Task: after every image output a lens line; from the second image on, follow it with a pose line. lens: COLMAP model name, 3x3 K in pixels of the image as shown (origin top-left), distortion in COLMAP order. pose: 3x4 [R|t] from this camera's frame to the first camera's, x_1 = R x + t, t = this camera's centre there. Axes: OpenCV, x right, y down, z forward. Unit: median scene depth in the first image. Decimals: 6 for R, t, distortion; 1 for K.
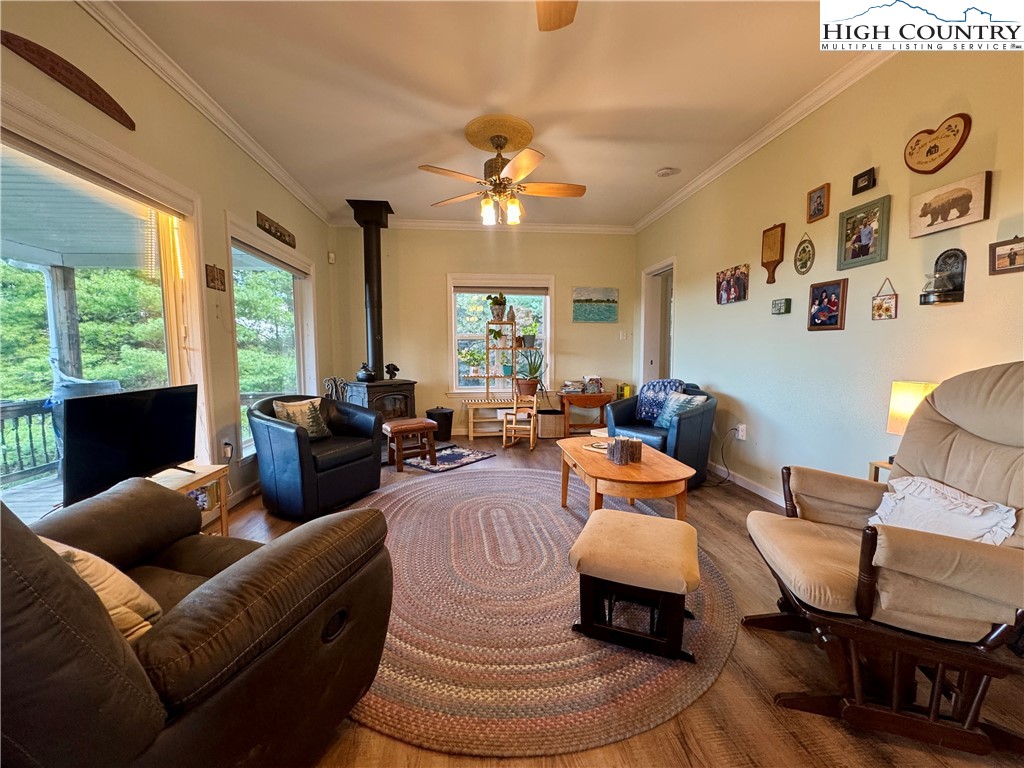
lens RADIAL K [[410.1, 0, 512.0], [0, 410.1, 384.0], [0, 0, 1]] dist [-0.002783, -0.000171]
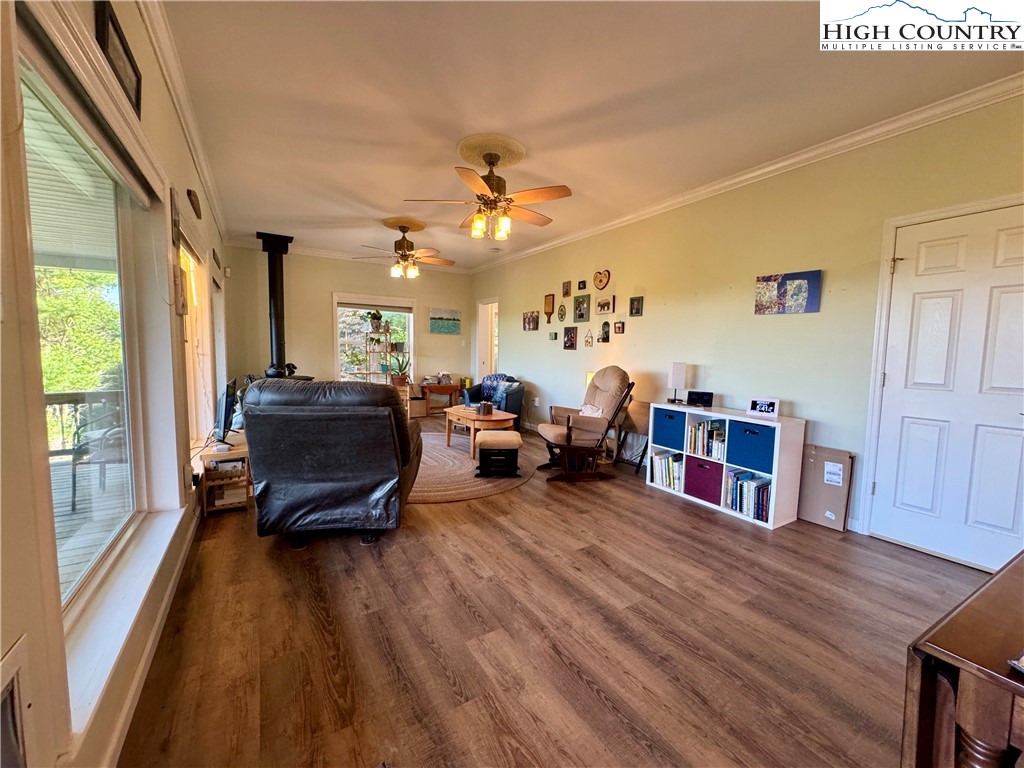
lens RADIAL K [[410.1, 0, 512.0], [0, 410.1, 384.0], [0, 0, 1]] dist [-0.002783, -0.000171]
pose [[0.902422, -0.017802, 0.430484, -0.300657], [0.014981, 0.999838, 0.009941, 0.015920], [-0.430592, -0.002522, 0.902543, -0.557824]]
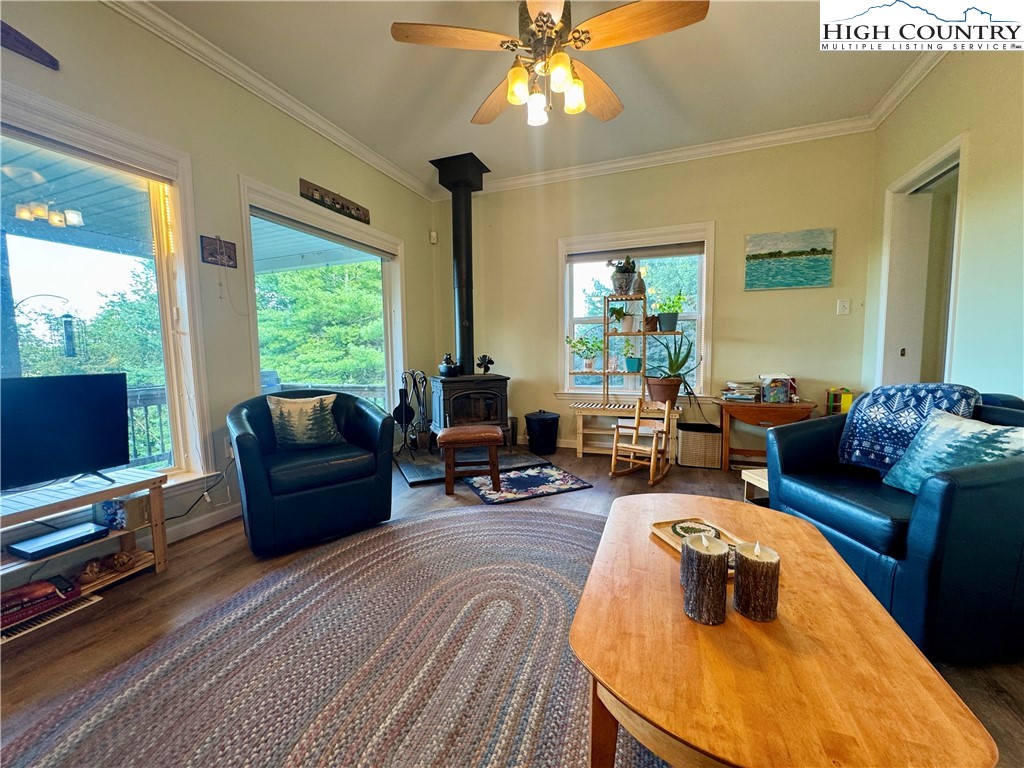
lens RADIAL K [[408.9, 0, 512.0], [0, 408.9, 384.0], [0, 0, 1]] dist [-0.001101, -0.000158]
pose [[0.890709, 0.029534, -0.453613, 0.175889], [-0.026023, 0.999564, 0.013983, -0.005740], [0.453828, -0.000650, 0.891089, 0.388504]]
